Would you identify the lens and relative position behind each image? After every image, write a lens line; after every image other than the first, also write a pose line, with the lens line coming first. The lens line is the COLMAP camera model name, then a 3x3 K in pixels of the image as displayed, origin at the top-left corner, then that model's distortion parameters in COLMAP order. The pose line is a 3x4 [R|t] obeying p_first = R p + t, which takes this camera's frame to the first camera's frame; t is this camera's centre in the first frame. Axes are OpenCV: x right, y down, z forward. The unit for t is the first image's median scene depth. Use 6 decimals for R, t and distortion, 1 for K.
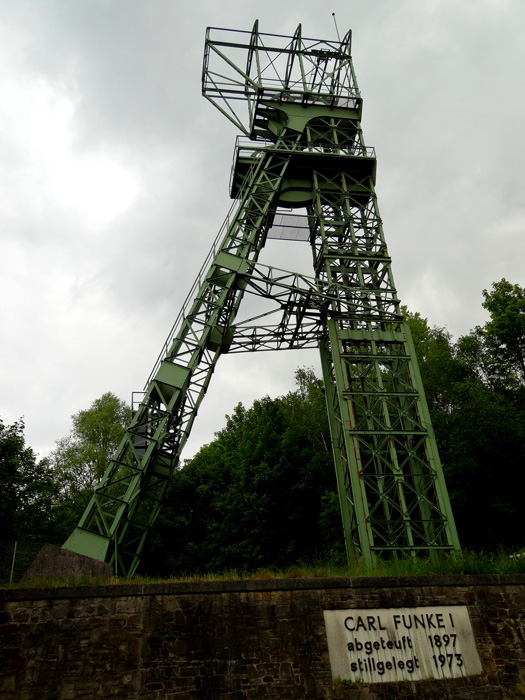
lens RADIAL K [[644.4, 0, 262.5], [0, 644.4, 350.0], [0, 0, 1]] dist [0.038500, 0.000640]
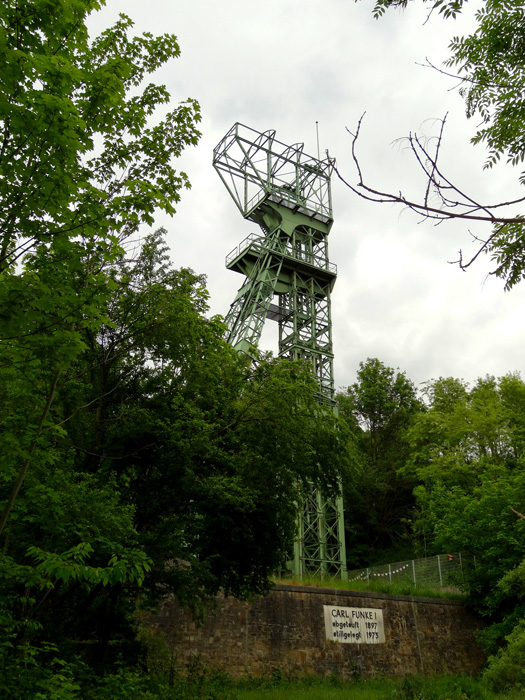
lens RADIAL K [[686.5, 0, 262.5], [0, 686.5, 350.0], [0, 0, 1]] dist [0.023462, 0.024773]
pose [[0.913168, 0.234643, 0.333266, -0.445454], [-0.266026, 0.962606, 0.051183, -0.185597], [-0.308795, -0.135396, 0.941442, -0.372383]]
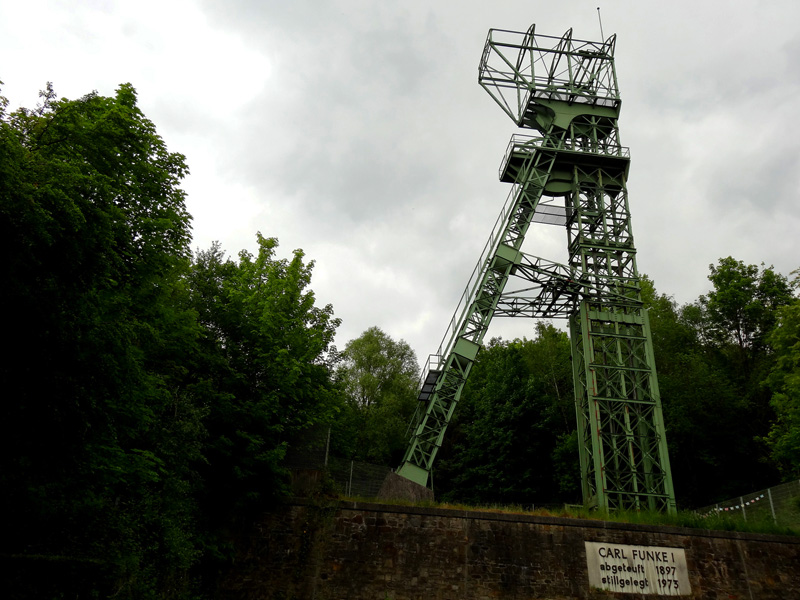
lens RADIAL K [[629.3, 0, 400.0], [0, 629.3, 300.0], [0, 0, 1]] dist [0.003902, -0.002676]
pose [[0.991321, 0.083279, -0.101726, -0.105791], [-0.075253, 0.993922, 0.080350, -0.108323], [0.107799, -0.071997, 0.991562, -0.203078]]
